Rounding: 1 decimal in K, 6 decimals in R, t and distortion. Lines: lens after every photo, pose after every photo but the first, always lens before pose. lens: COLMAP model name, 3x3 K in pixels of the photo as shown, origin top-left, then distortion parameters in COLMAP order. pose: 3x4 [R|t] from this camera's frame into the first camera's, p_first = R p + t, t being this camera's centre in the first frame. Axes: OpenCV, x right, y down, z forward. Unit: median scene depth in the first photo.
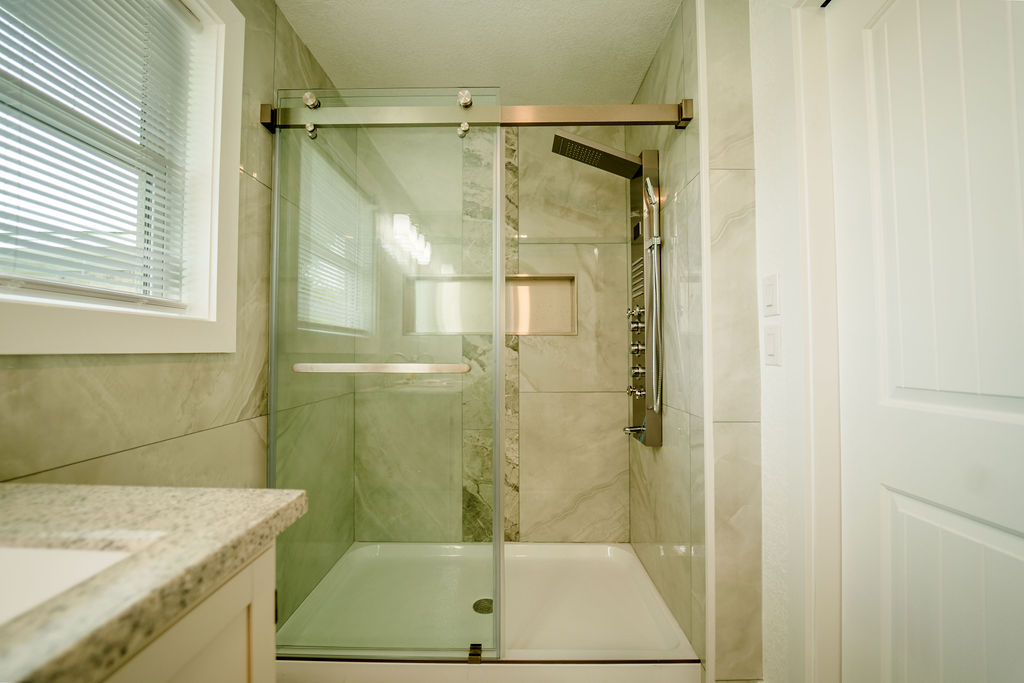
lens RADIAL K [[416.0, 0, 513.9], [0, 416.0, 340.9], [0, 0, 1]] dist [-0.024271, 0.000513]
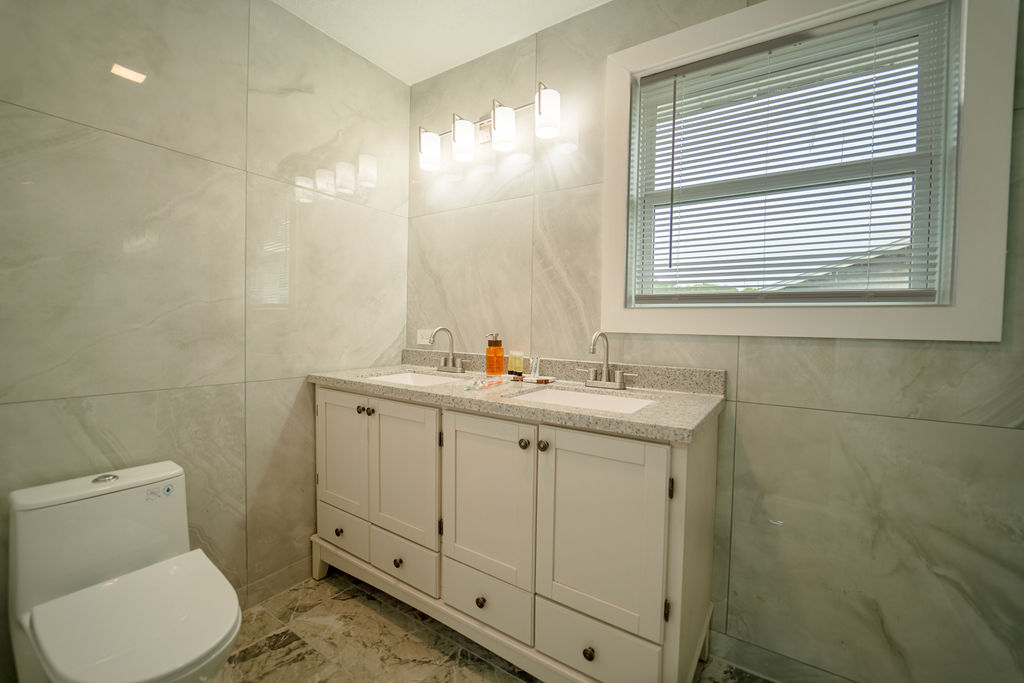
lens RADIAL K [[416.0, 0, 513.9], [0, 416.0, 340.9], [0, 0, 1]] dist [-0.024271, 0.000513]
pose [[-0.547273, 0.022920, -0.836640, 0.678728], [0.005871, 0.999705, 0.023547, 0.002009], [0.836934, 0.007975, -0.547246, 0.793681]]
